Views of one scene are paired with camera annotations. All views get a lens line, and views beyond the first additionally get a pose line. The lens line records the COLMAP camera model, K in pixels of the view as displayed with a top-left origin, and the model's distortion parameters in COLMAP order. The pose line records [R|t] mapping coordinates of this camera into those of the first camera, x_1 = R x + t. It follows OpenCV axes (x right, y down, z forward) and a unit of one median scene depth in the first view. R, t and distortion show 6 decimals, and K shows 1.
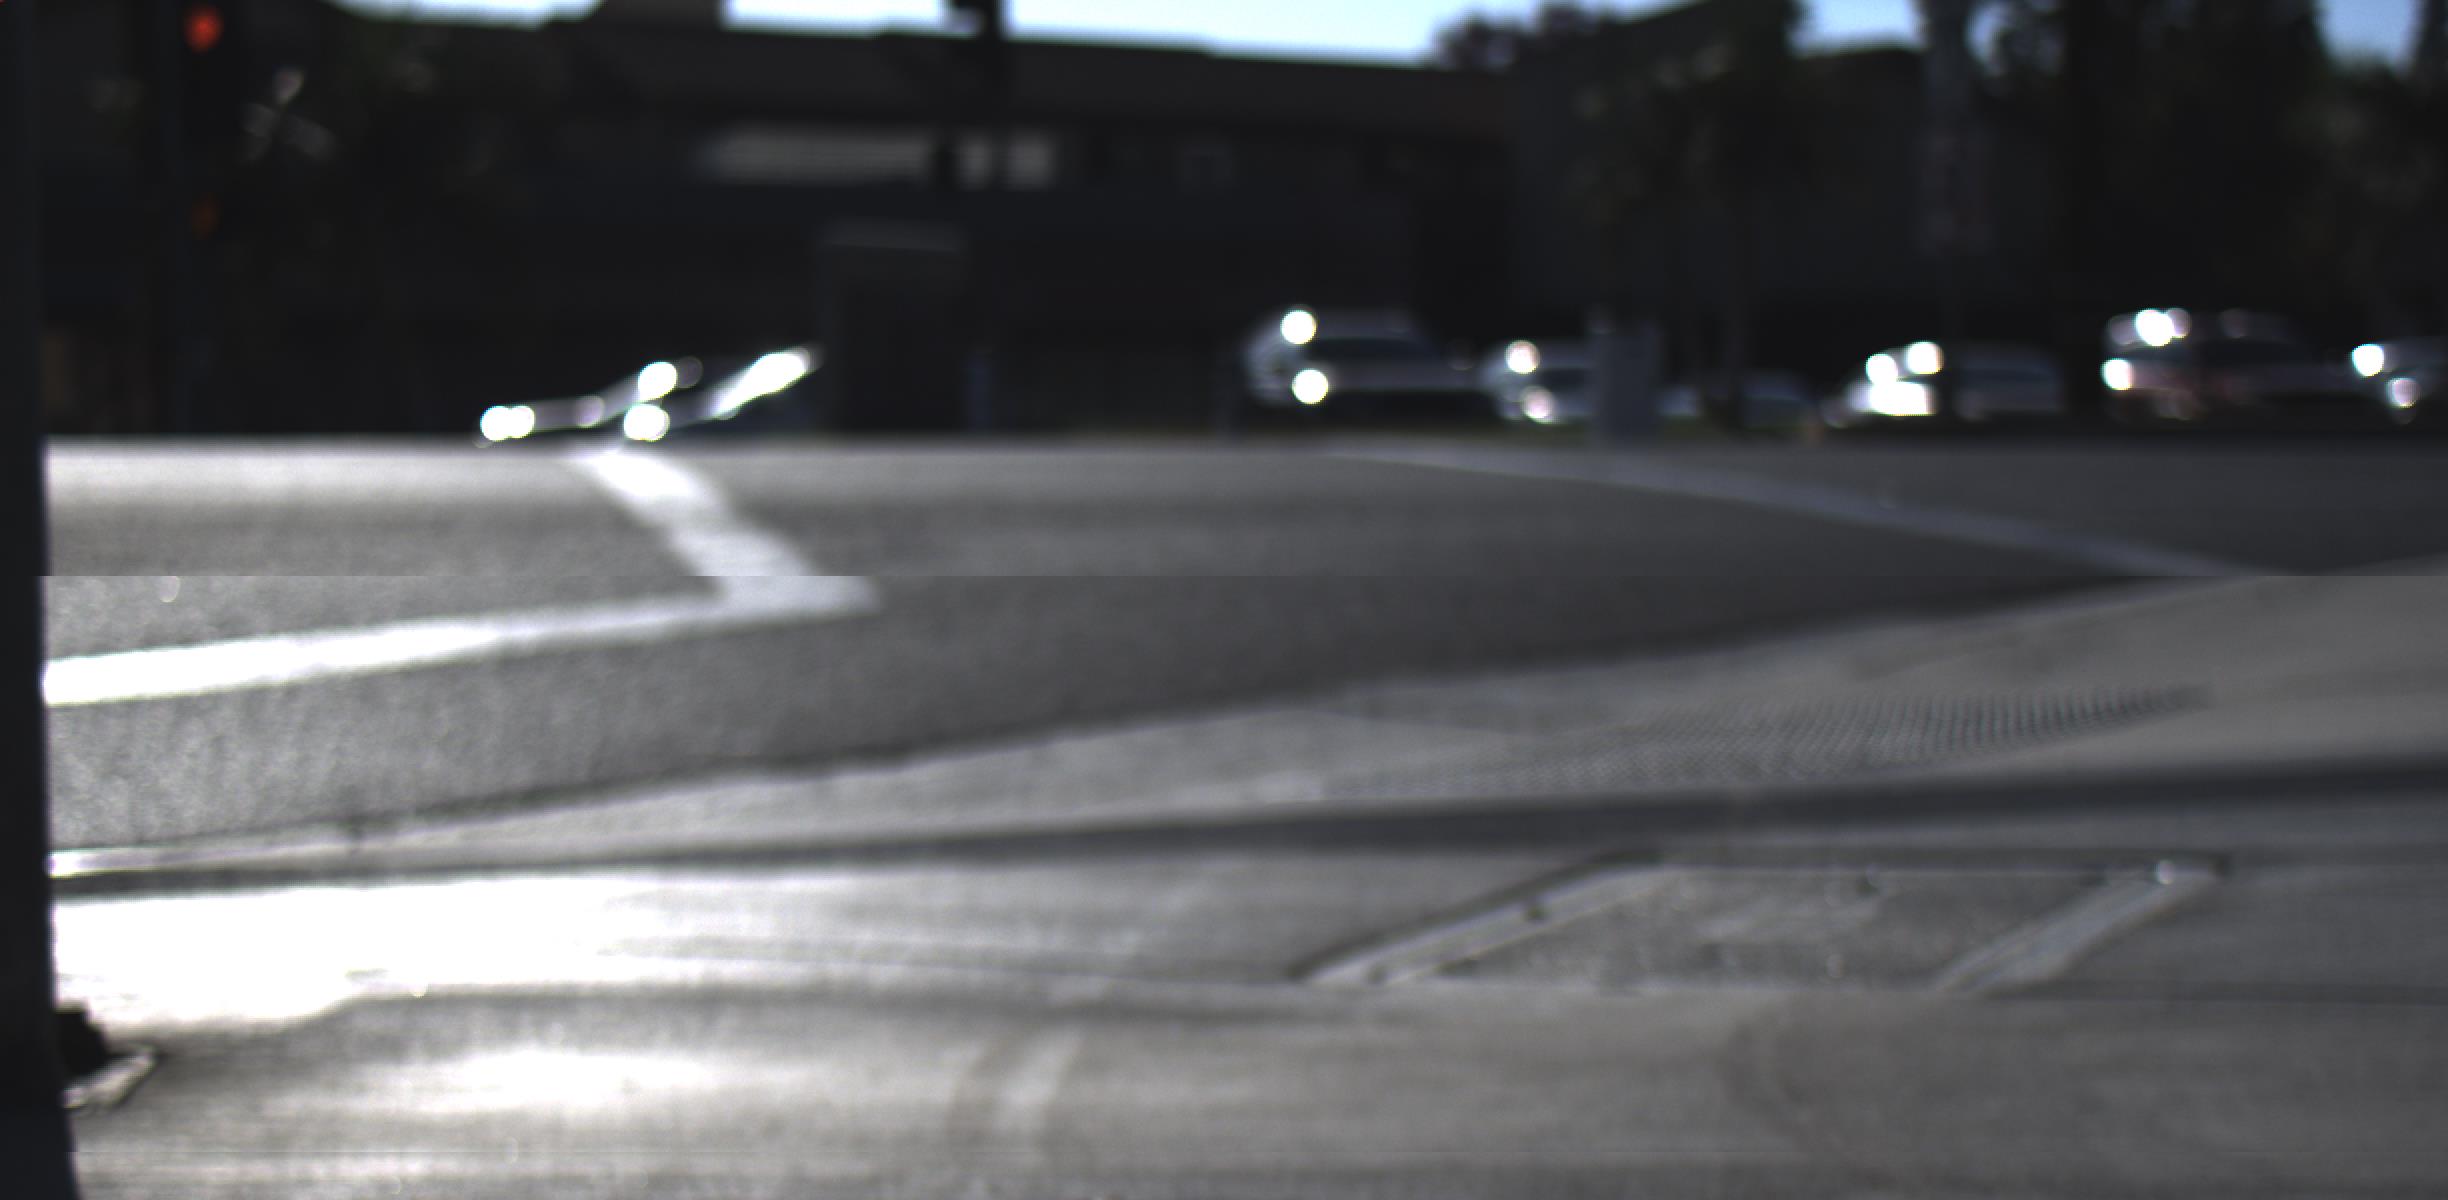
lens RADIAL K [[3575.9, 0, 1224.0], [0, 3575.9, 600.0], [0, 0, 1]] dist [-0.008877, 0.063234]
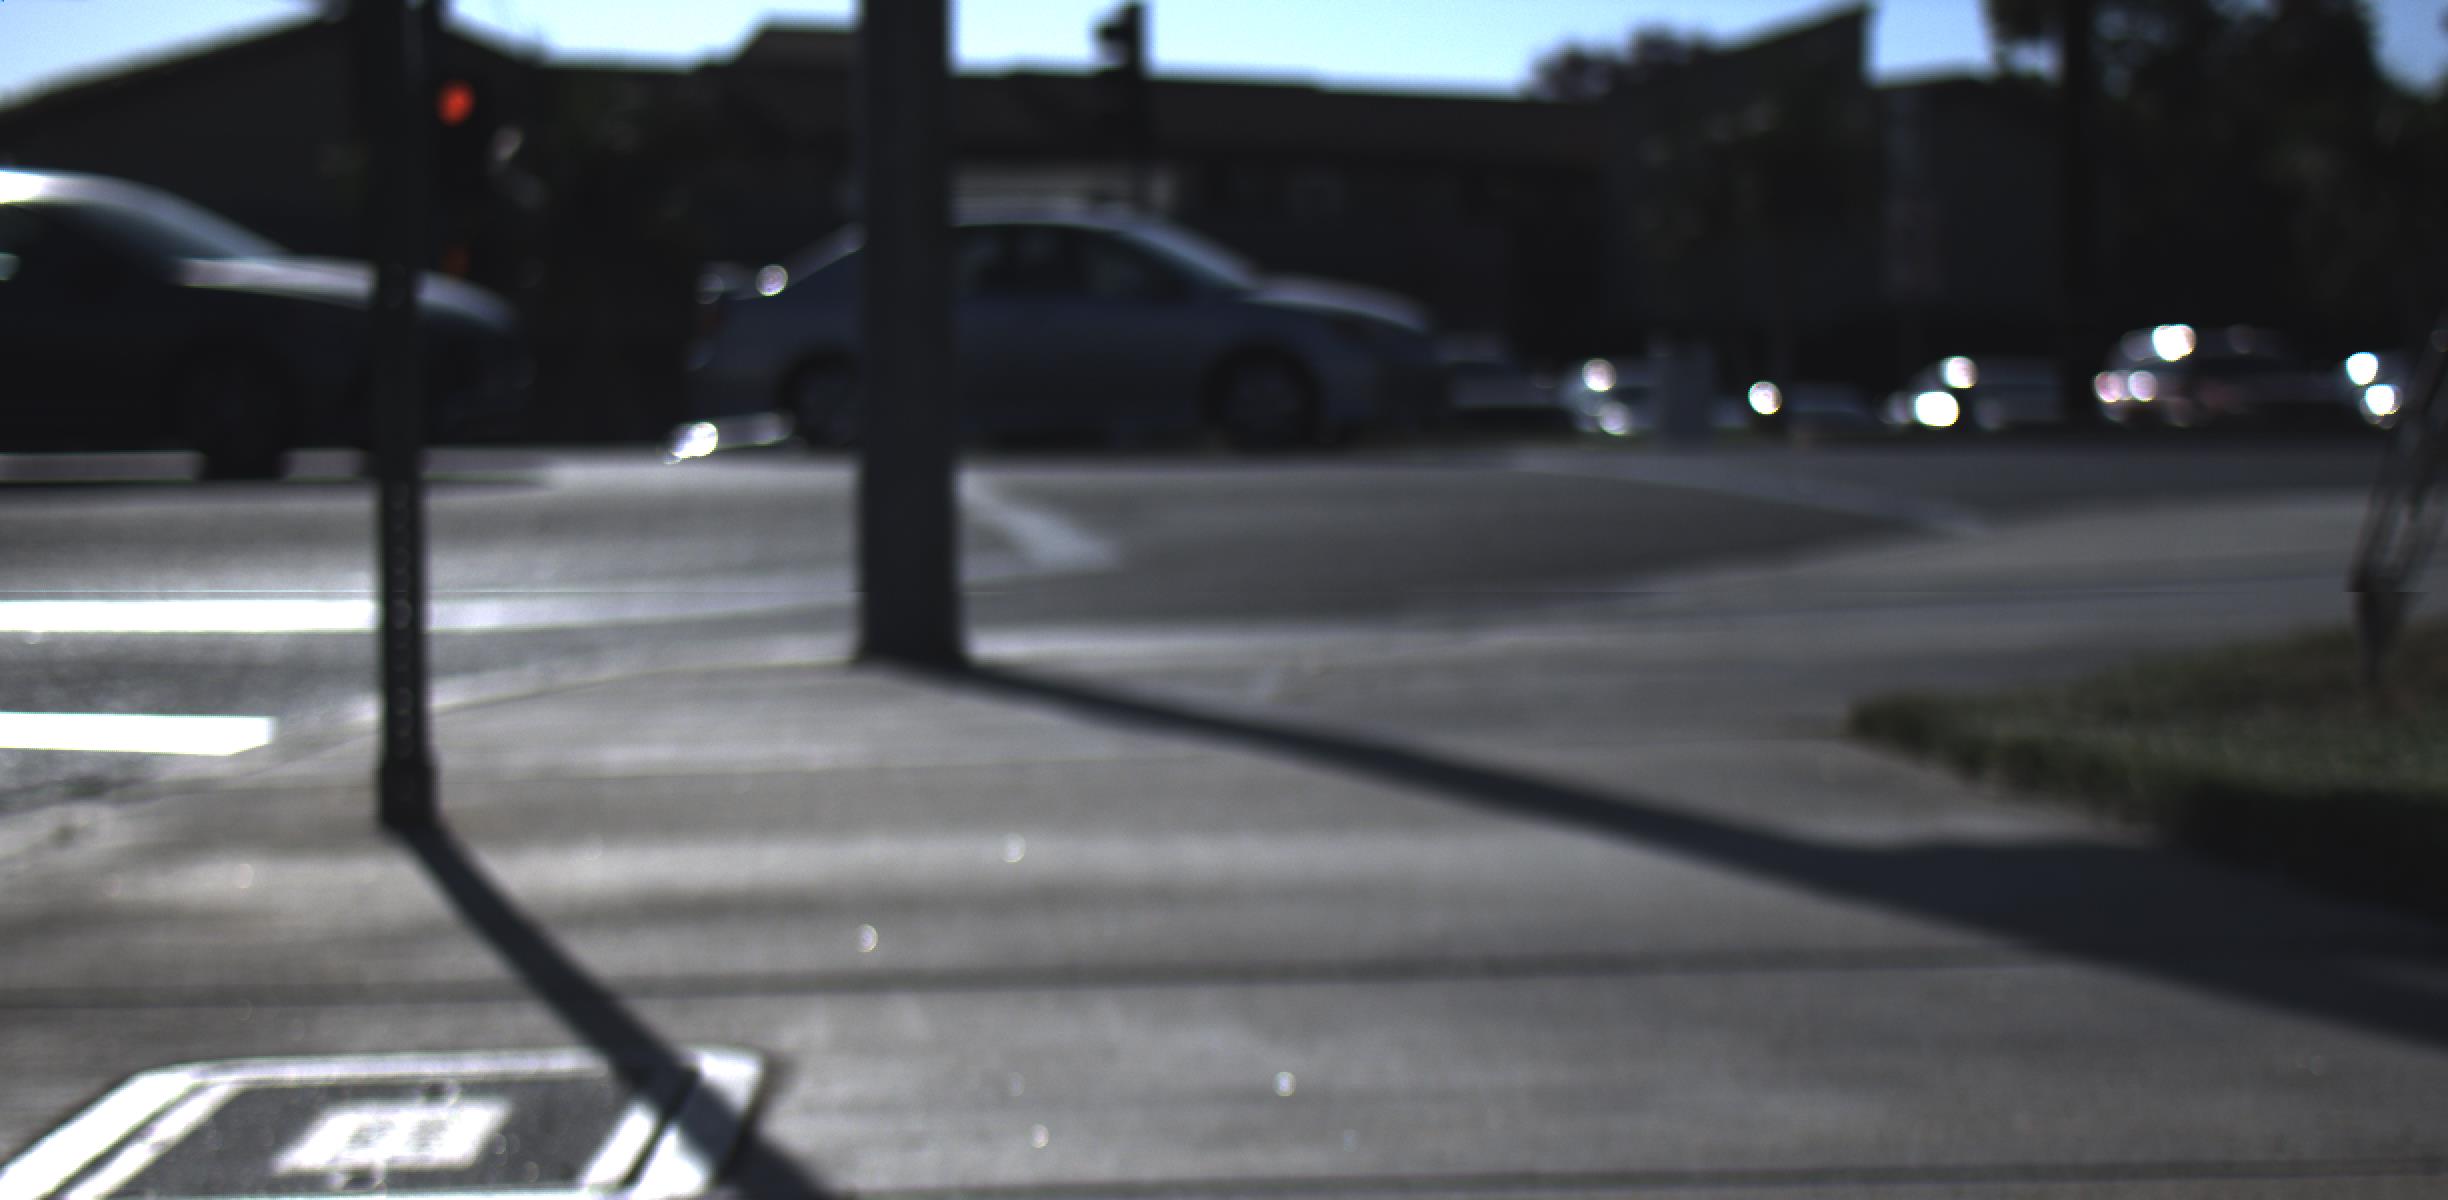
lens RADIAL K [[3575.9, 0, 1224.0], [0, 3575.9, 600.0], [0, 0, 1]] dist [-0.008877, 0.063234]
pose [[0.999480, -0.005999, -0.031667, 0.000064], [0.005888, 0.999976, -0.003590, 0.006884], [0.031688, 0.003402, 0.999492, -0.139105]]
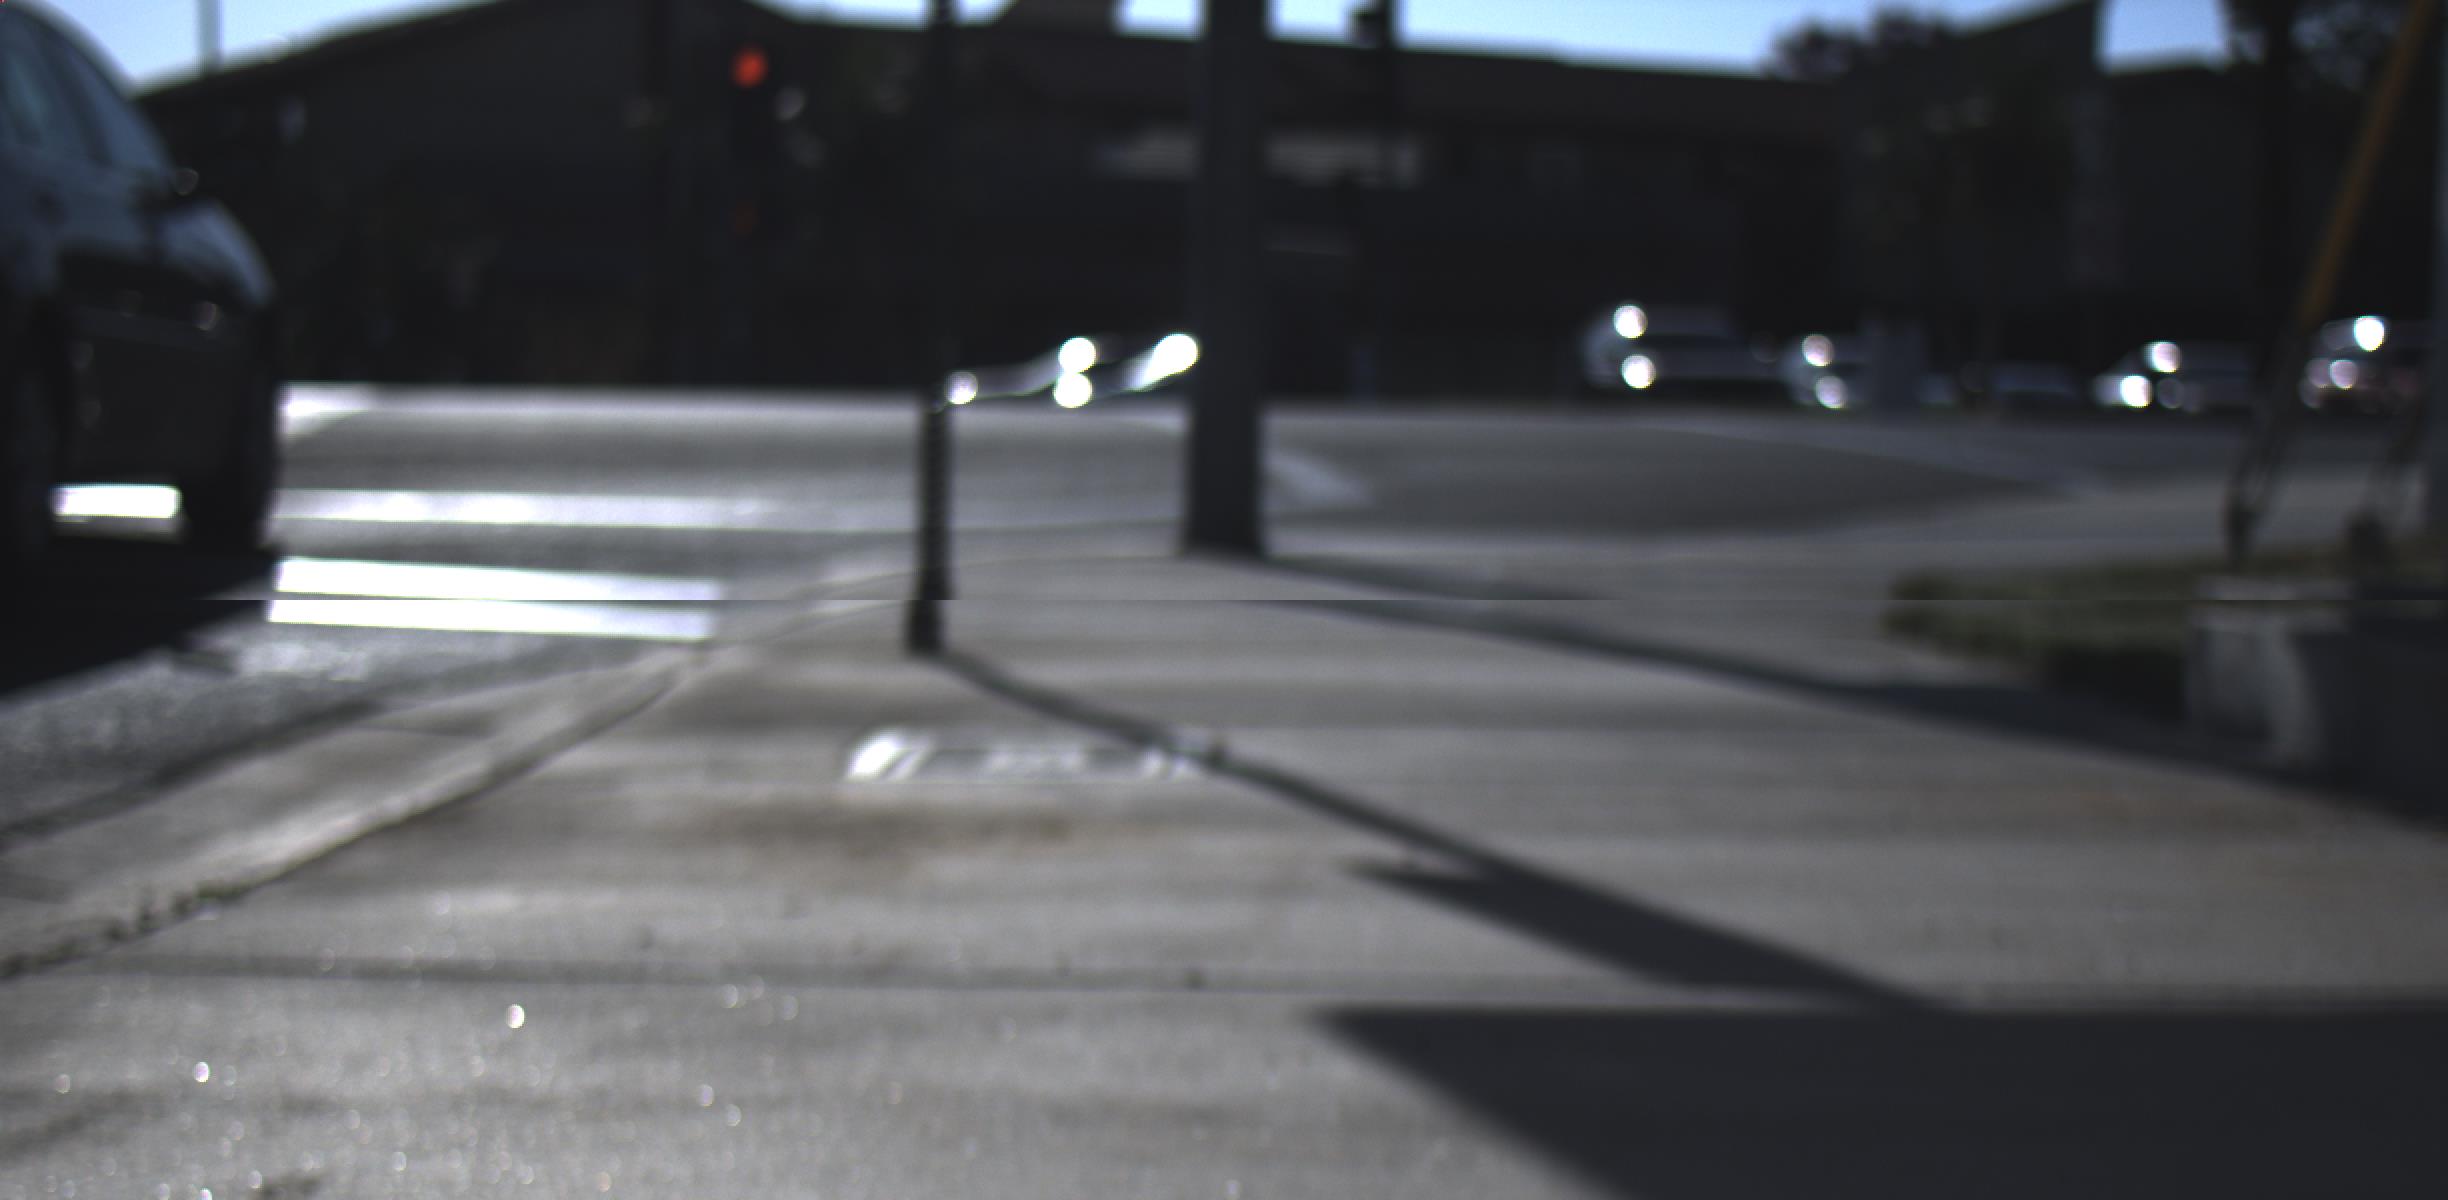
lens RADIAL K [[3575.9, 0, 1224.0], [0, 3575.9, 600.0], [0, 0, 1]] dist [-0.008877, 0.063234]
pose [[0.995094, 0.024346, -0.095887, 0.002504], [-0.023633, 0.999684, 0.008564, 0.010131], [0.096065, -0.006256, 0.995355, -0.211760]]
